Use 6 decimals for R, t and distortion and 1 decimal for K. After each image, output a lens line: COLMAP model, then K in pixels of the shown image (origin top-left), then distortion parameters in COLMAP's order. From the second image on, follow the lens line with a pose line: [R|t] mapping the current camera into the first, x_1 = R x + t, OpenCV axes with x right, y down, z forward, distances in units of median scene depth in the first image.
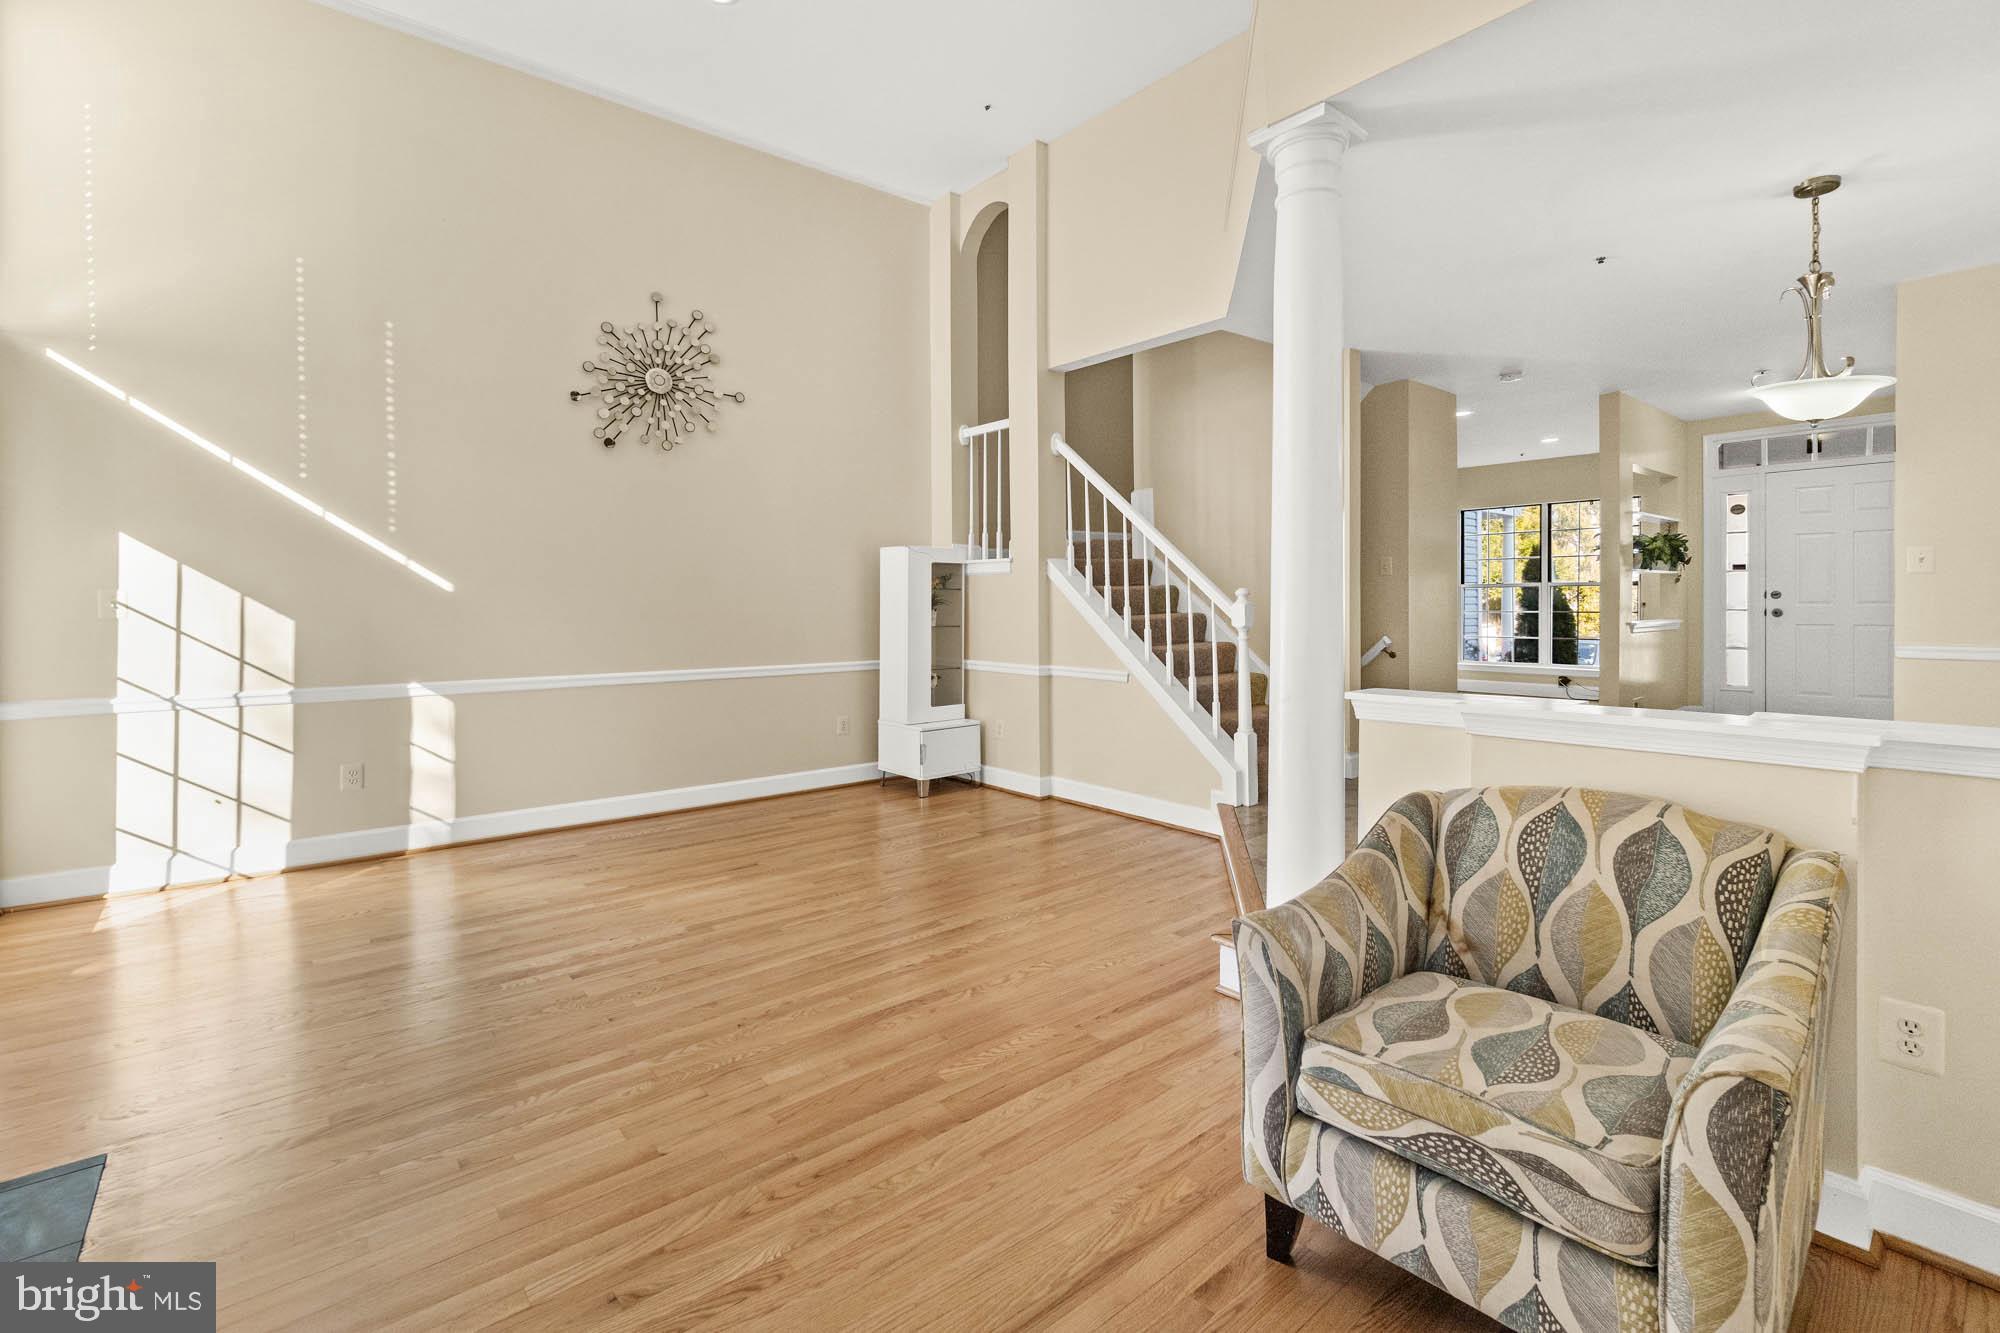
lens RADIAL K [[880.9, 0, 993.6], [0, 880.9, 603.6], [0, 0, 1]] dist [-0.002062, 0.000118]
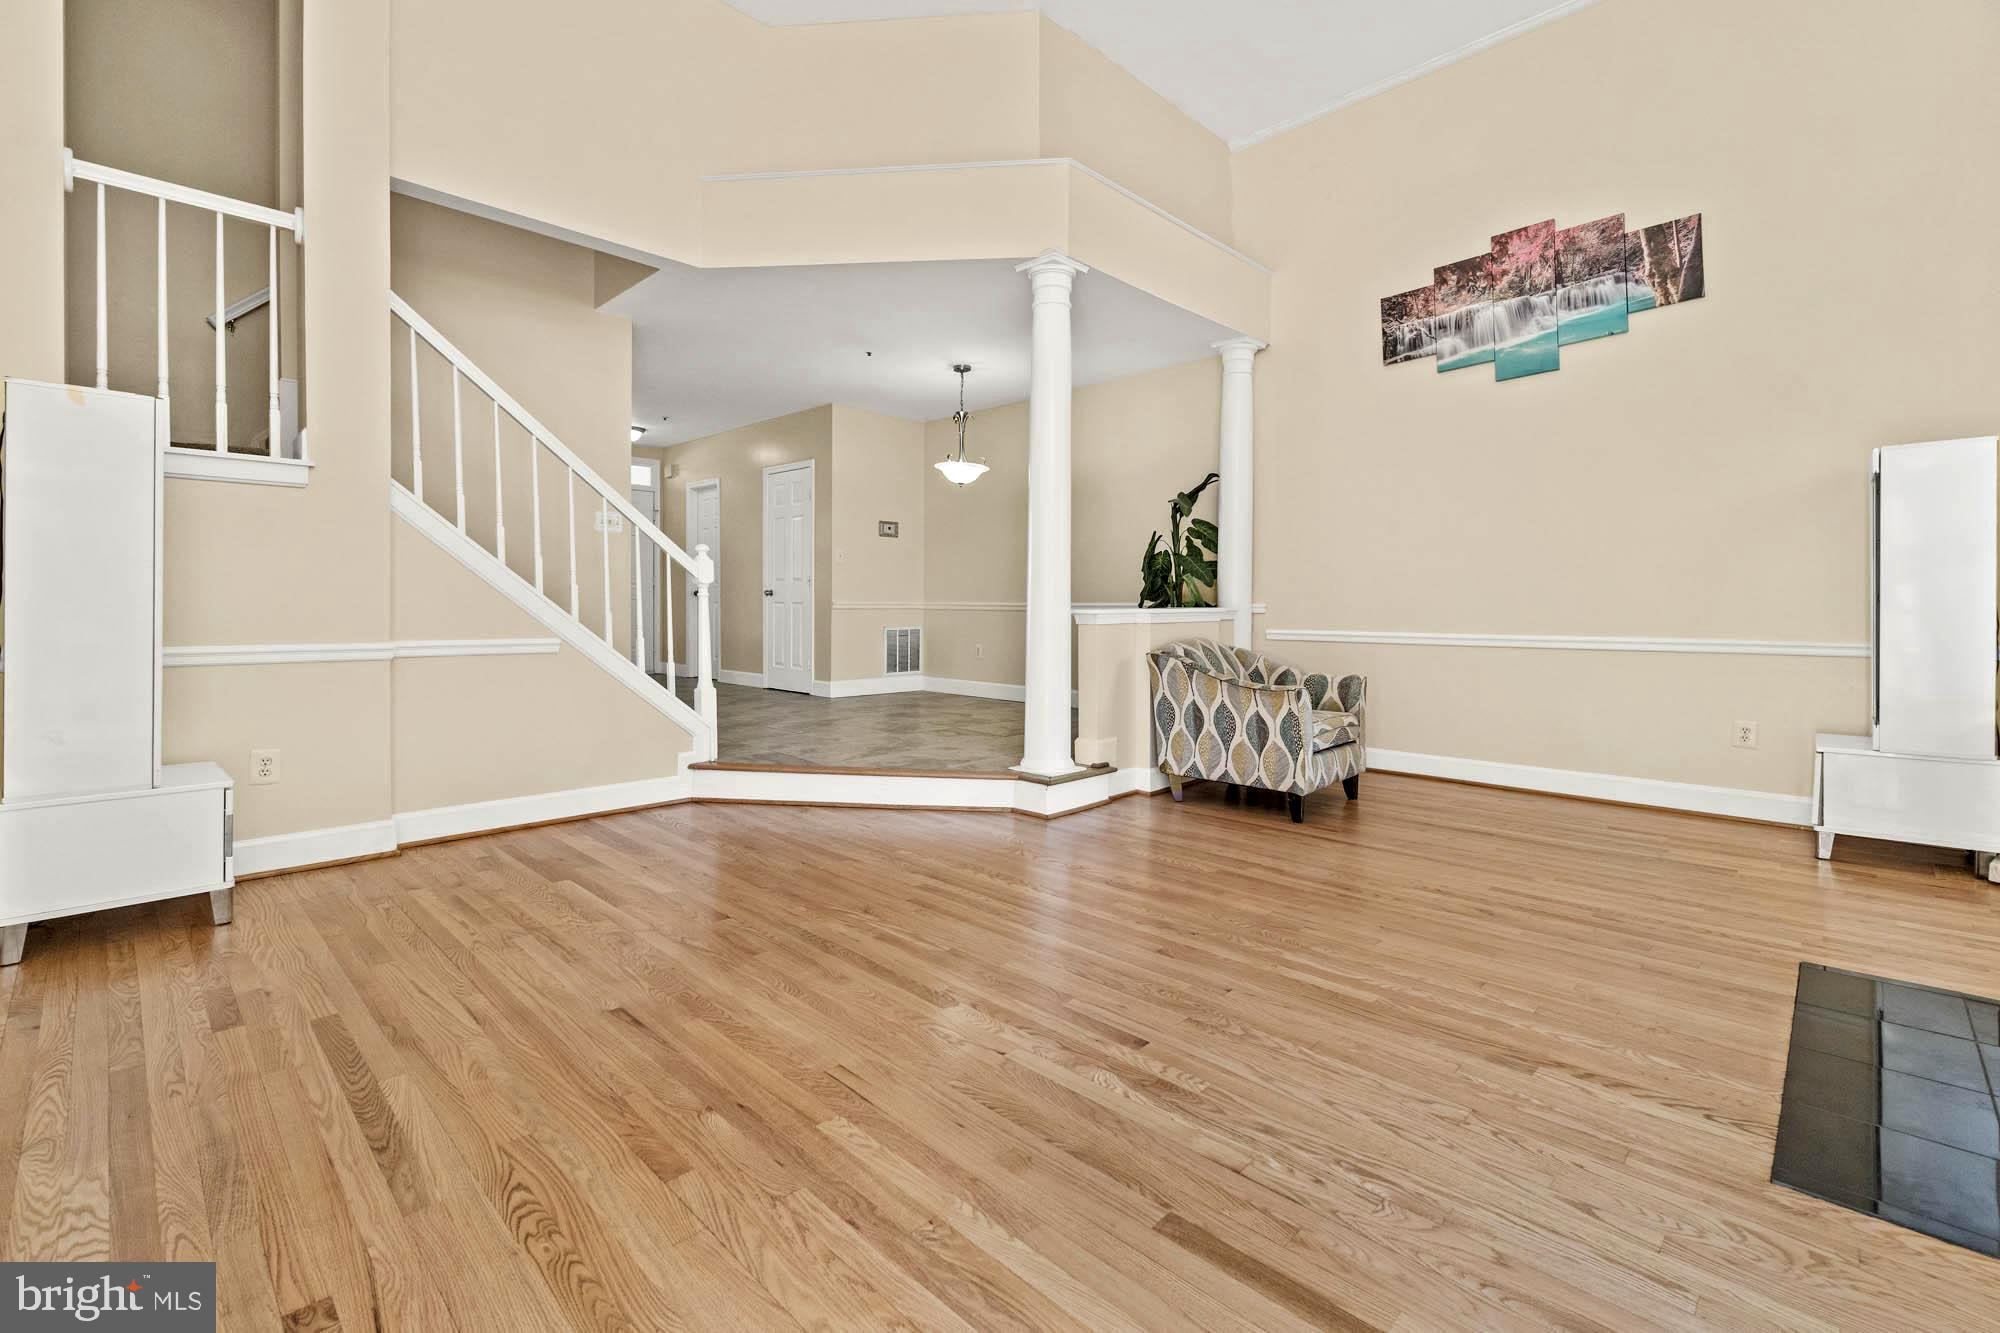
lens RADIAL K [[883.5, 0, 993.7], [0, 883.5, 614.4], [0, 0, 1]] dist [-0.001209, 0.000401]
pose [[-0.101889, -0.006379, 0.994775, -0.671853], [-0.002361, 0.999978, 0.006171, 0.048905], [-0.994793, -0.001720, -0.101902, 0.692239]]
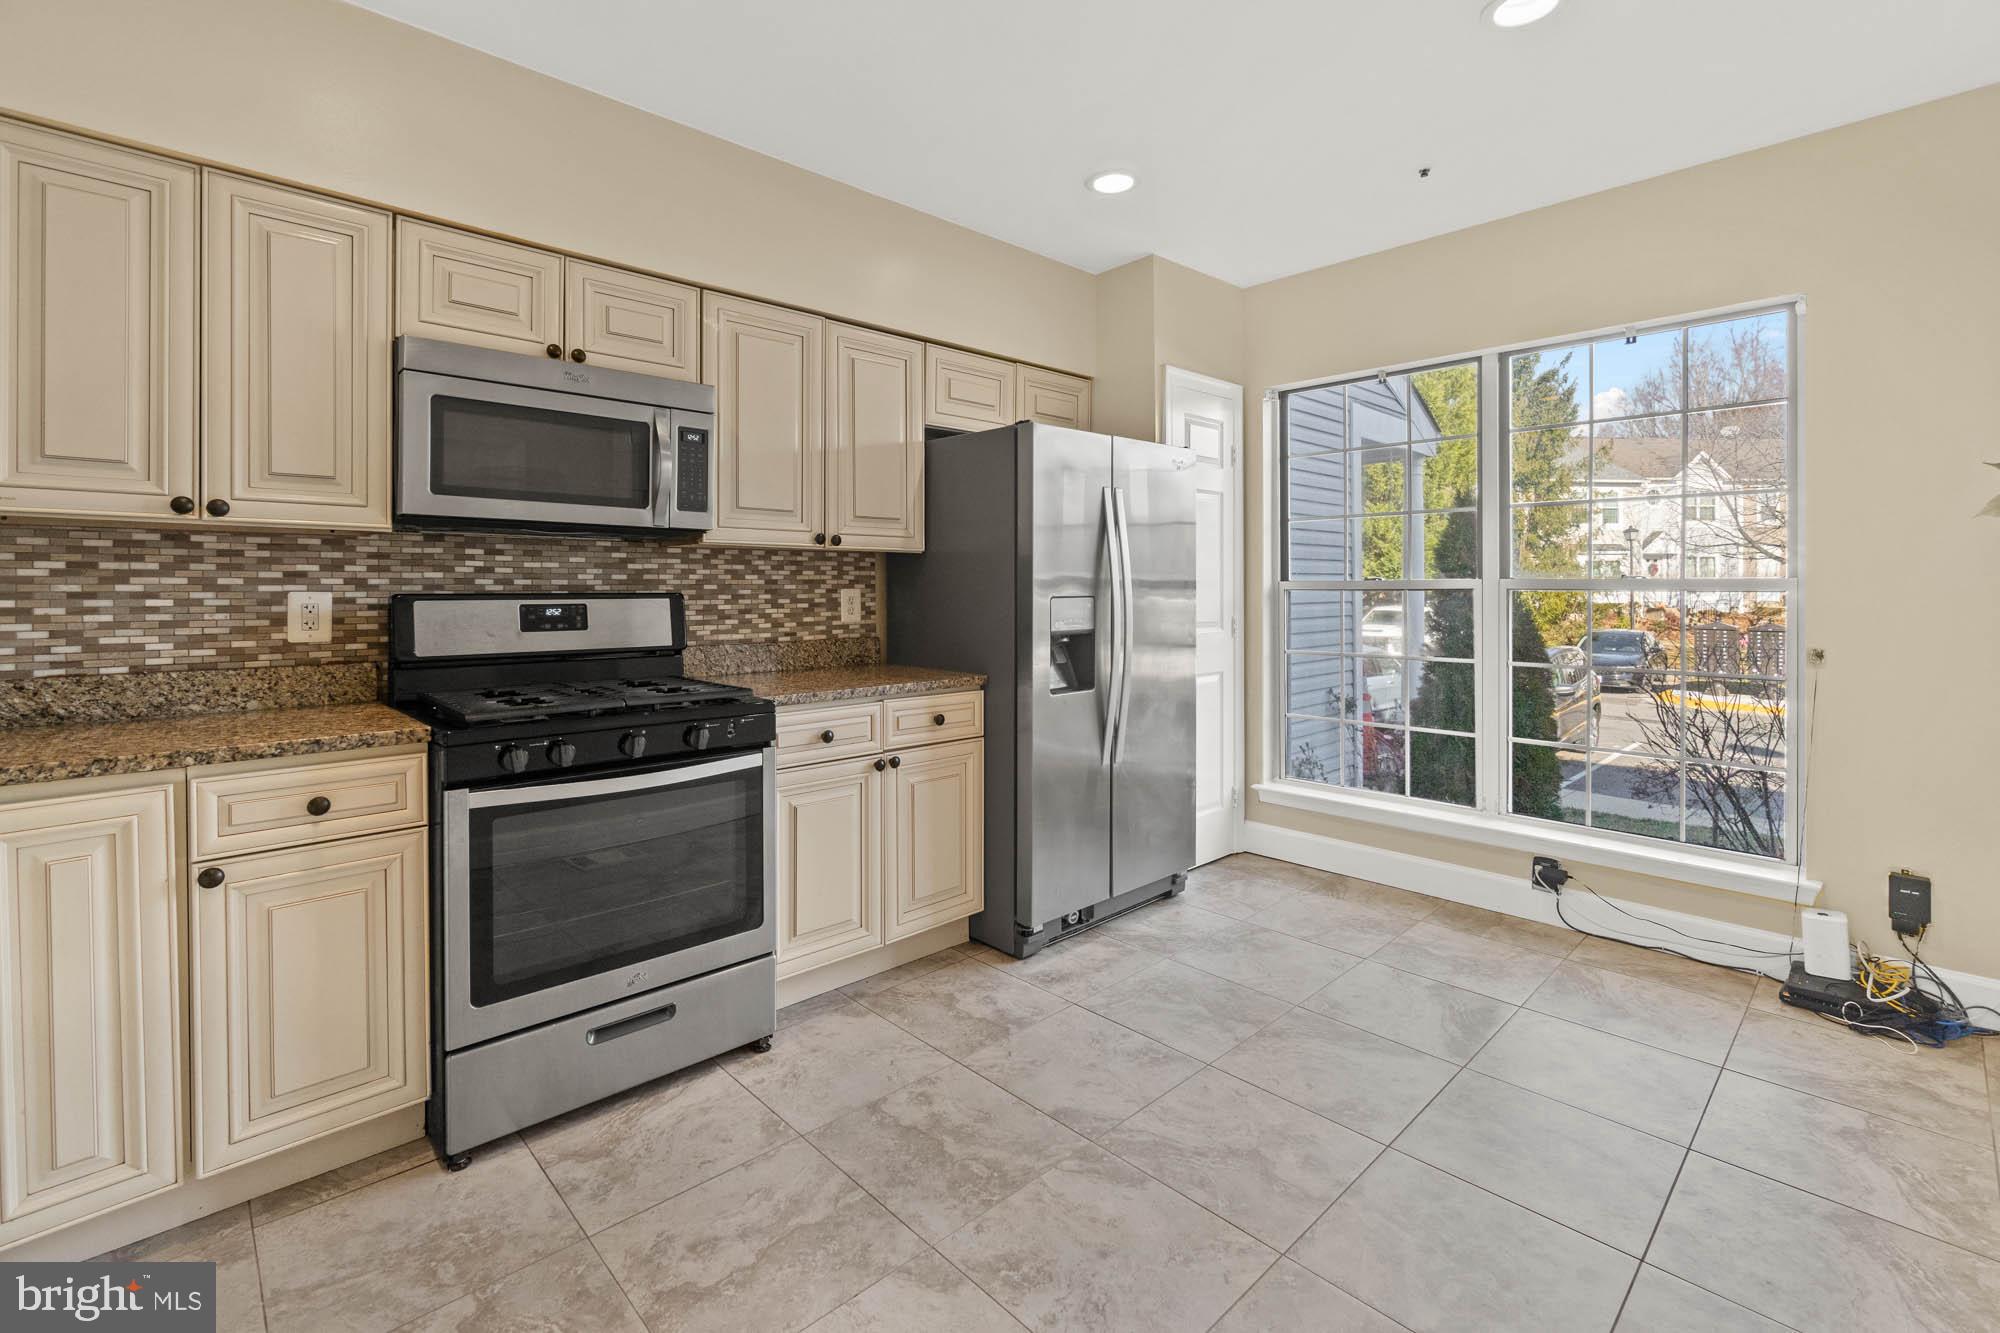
lens RADIAL K [[893.2, 0, 1000.5], [0, 893.2, 589.6], [0, 0, 1]] dist [-0.005444, 0.000867]
pose [[0.996826, 0.001694, 0.079588, 0.747078], [-0.001502, 0.999996, -0.002483, -0.036595], [-0.079592, 0.002356, 0.996825, 1.228629]]
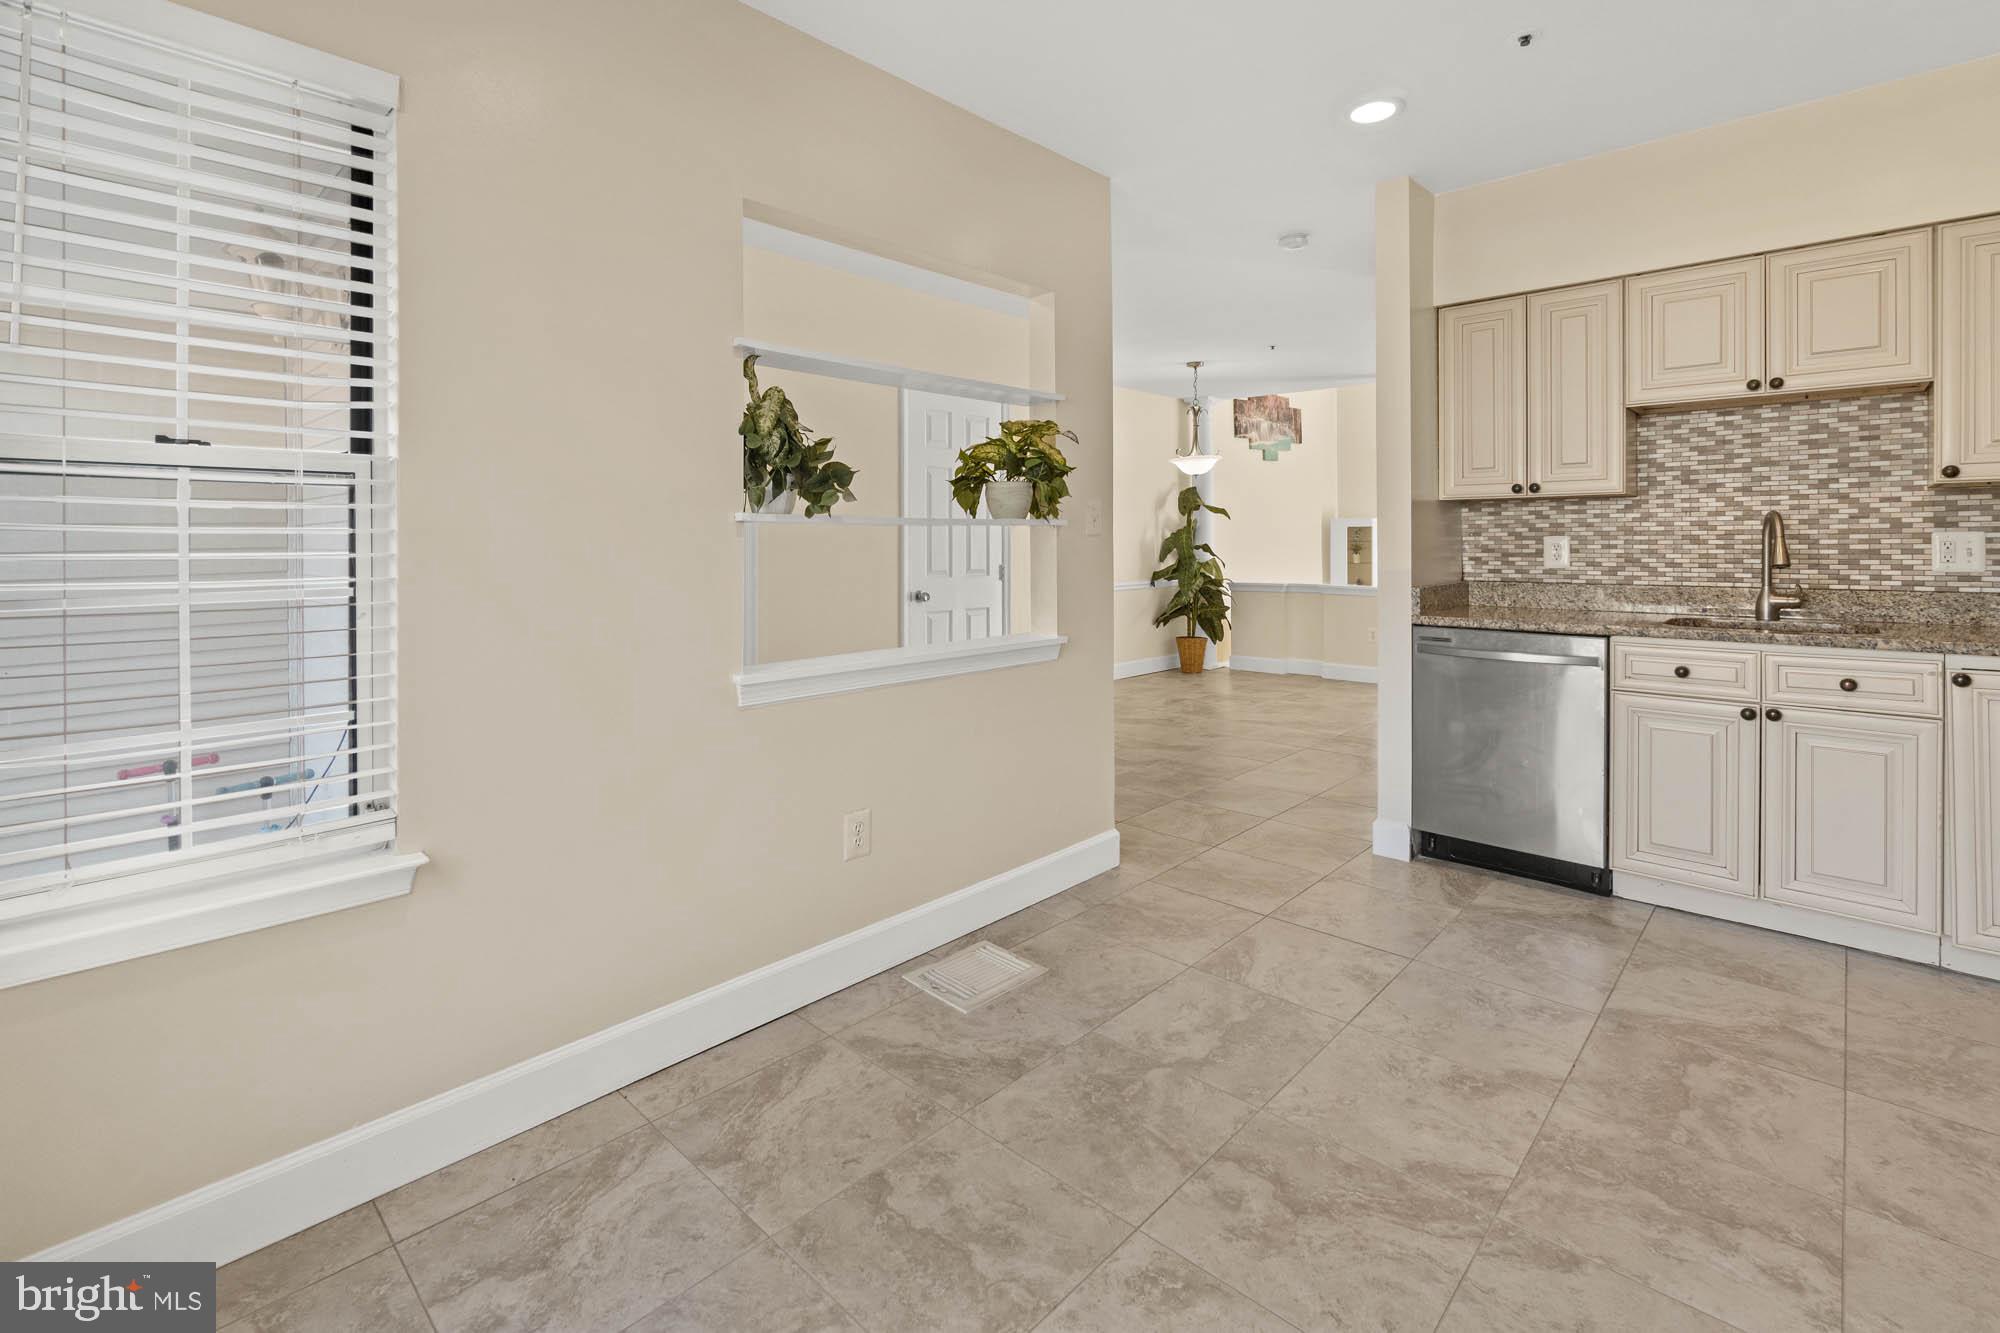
lens RADIAL K [[897.1, 0, 1022.7], [0, 897.1, 541.3], [0, 0, 1]] dist [-0.001697, 0.000606]
pose [[-0.989298, 0.011745, -0.145433, 1.021909], [0.011131, 0.999925, 0.005035, -0.039592], [0.145482, 0.003362, -0.989355, 1.889305]]
